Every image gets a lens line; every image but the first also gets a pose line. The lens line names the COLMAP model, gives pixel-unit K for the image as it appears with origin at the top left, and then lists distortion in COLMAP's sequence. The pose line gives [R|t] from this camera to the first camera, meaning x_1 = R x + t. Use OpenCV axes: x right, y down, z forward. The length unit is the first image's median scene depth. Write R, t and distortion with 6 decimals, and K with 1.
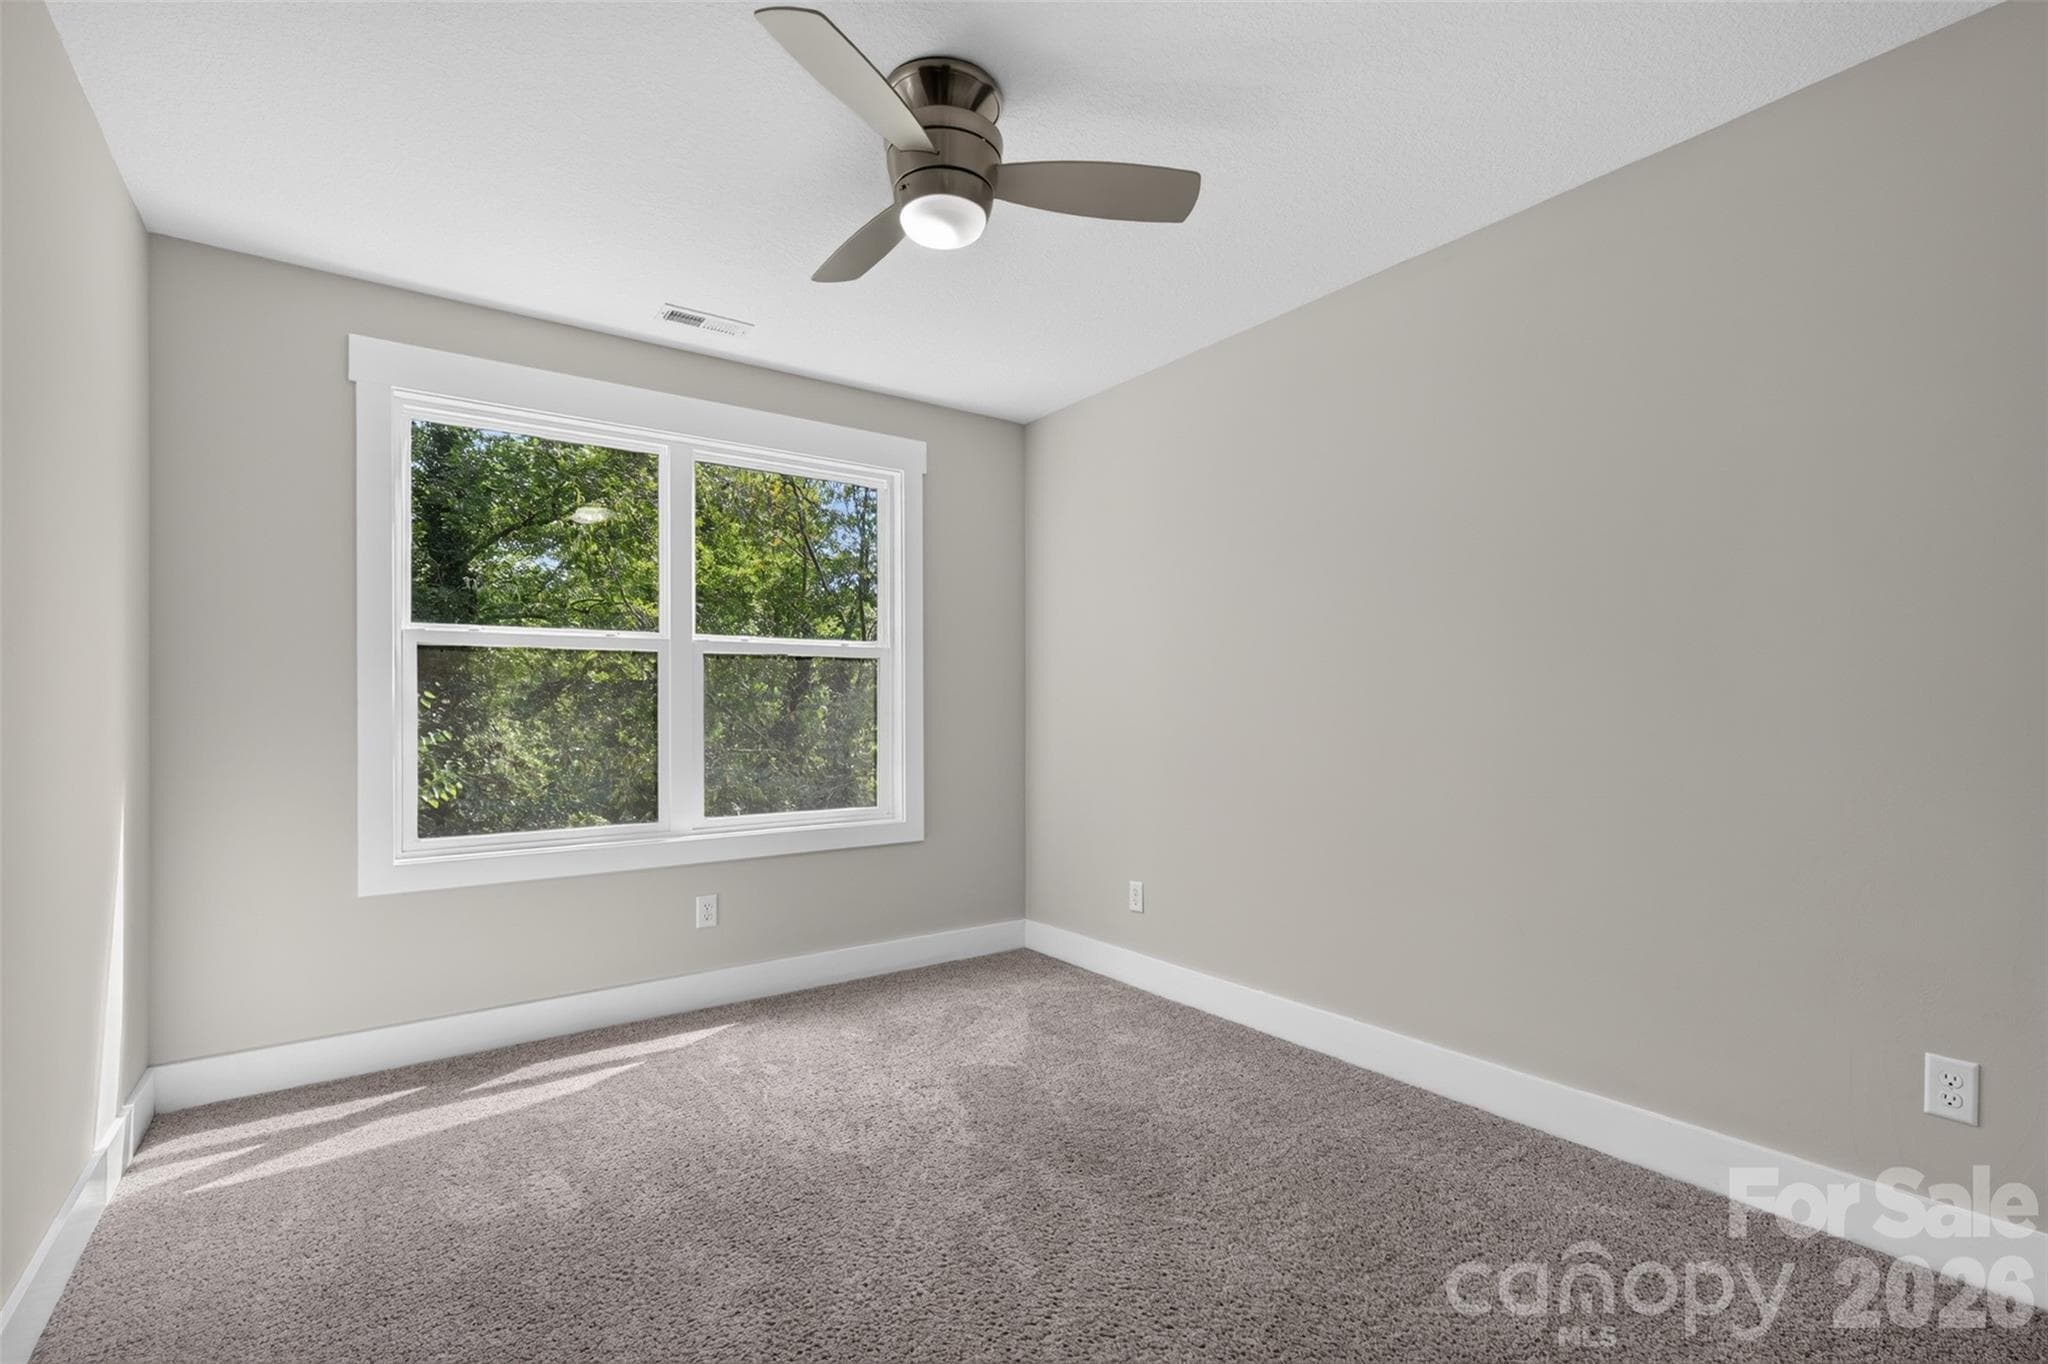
lens RADIAL K [[925.2, 0, 988.5], [0, 925.2, 690.2], [0, 0, 1]] dist [-0.000028, 0.000270]
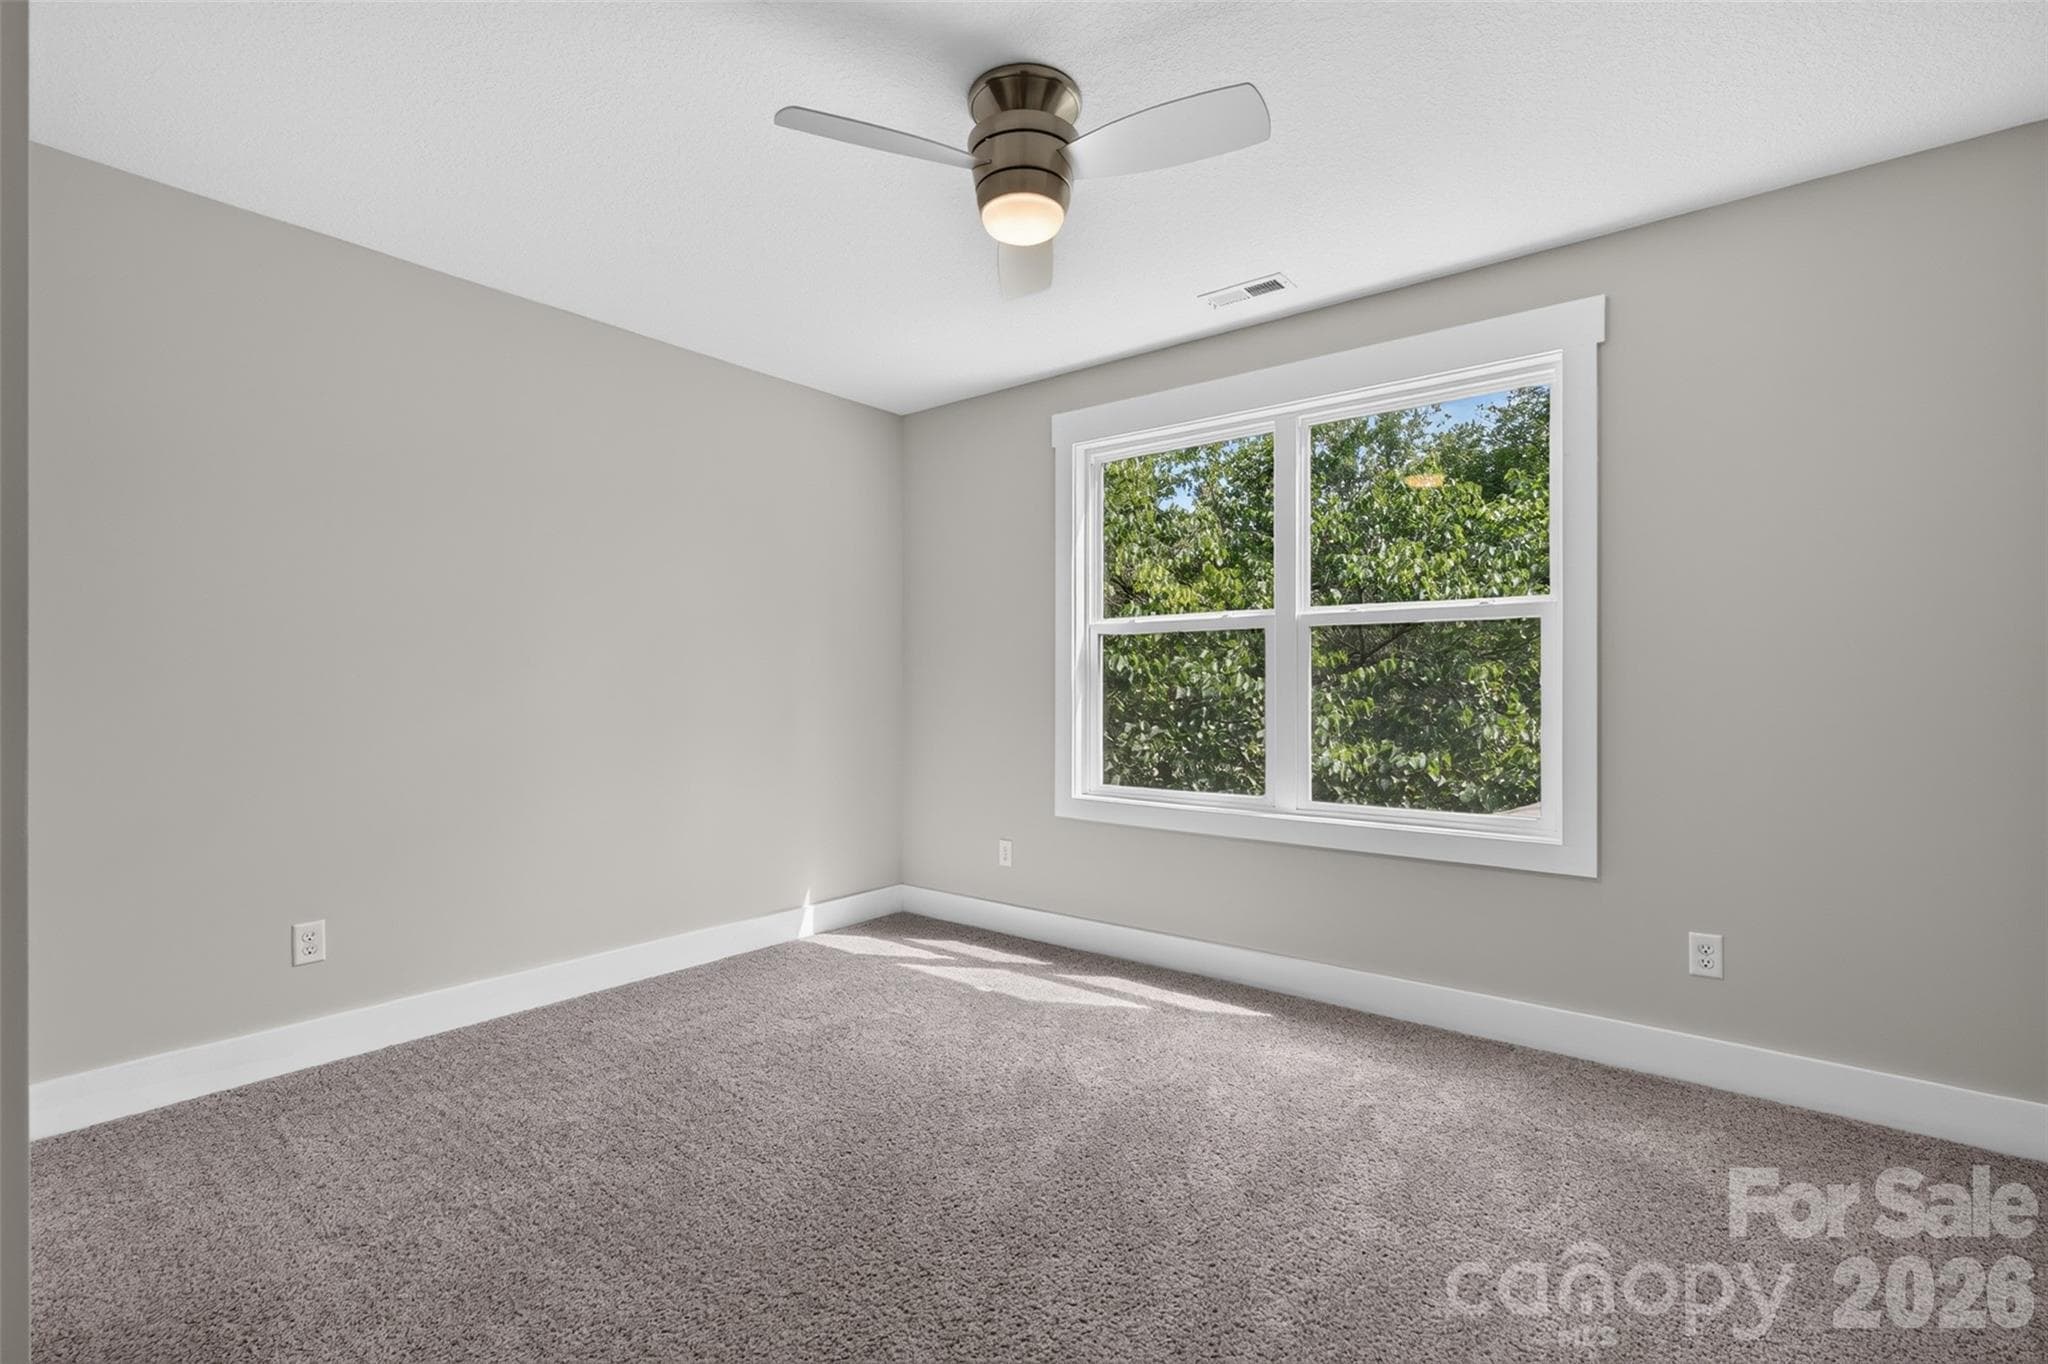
lens RADIAL K [[1000.3, 0, 1021.3], [0, 1000.3, 667.1], [0, 0, 1]] dist [0.115800, 0.000041]
pose [[0.289381, -0.010029, -0.957162, 0.630060], [0.015386, 0.999865, -0.005825, 0.003896], [0.957090, -0.013041, 0.289496, 0.428116]]
